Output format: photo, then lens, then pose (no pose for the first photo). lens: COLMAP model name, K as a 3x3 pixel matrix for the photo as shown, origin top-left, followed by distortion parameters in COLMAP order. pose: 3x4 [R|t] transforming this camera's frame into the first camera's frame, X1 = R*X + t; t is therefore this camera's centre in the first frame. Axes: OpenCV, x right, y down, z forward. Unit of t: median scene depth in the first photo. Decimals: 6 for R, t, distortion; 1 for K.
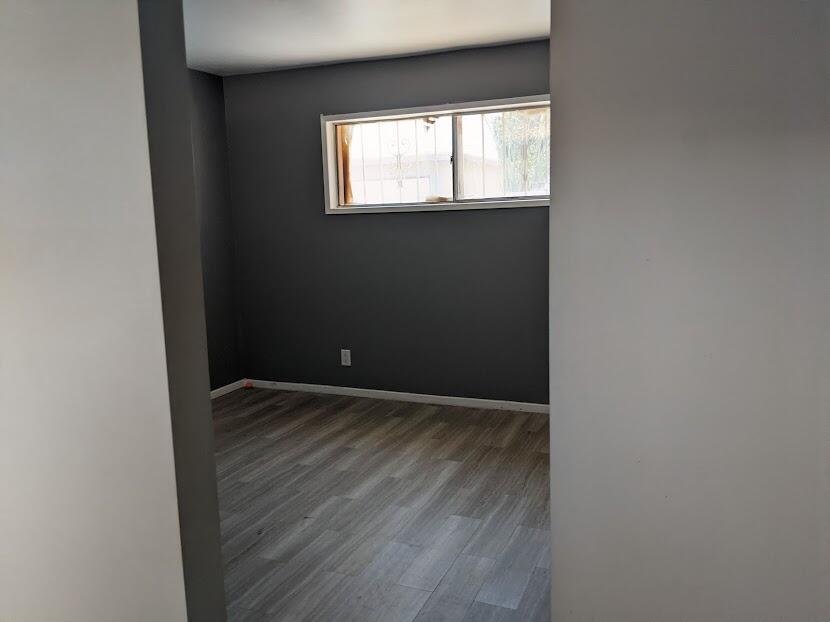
lens RADIAL K [[668.1, 0, 423.8], [0, 668.1, 309.7], [0, 0, 1]] dist [0.093321, -0.185295]
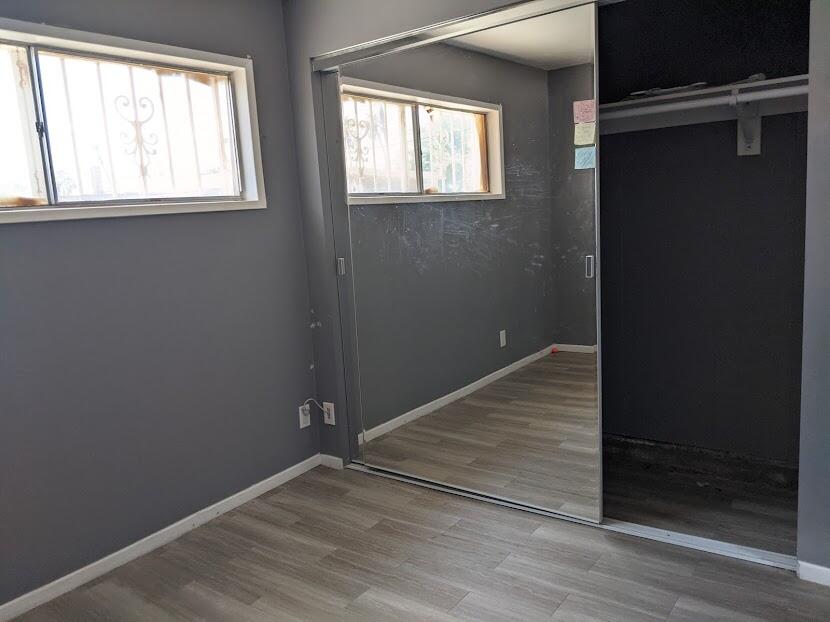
lens RADIAL K [[668.1, 0, 423.8], [0, 668.1, 309.7], [0, 0, 1]] dist [0.093321, -0.185295]
pose [[0.222829, -0.131908, 0.965892, -0.449806], [0.187808, 0.978051, 0.090242, -0.075525], [-0.956596, 0.161294, 0.242711, 0.624104]]
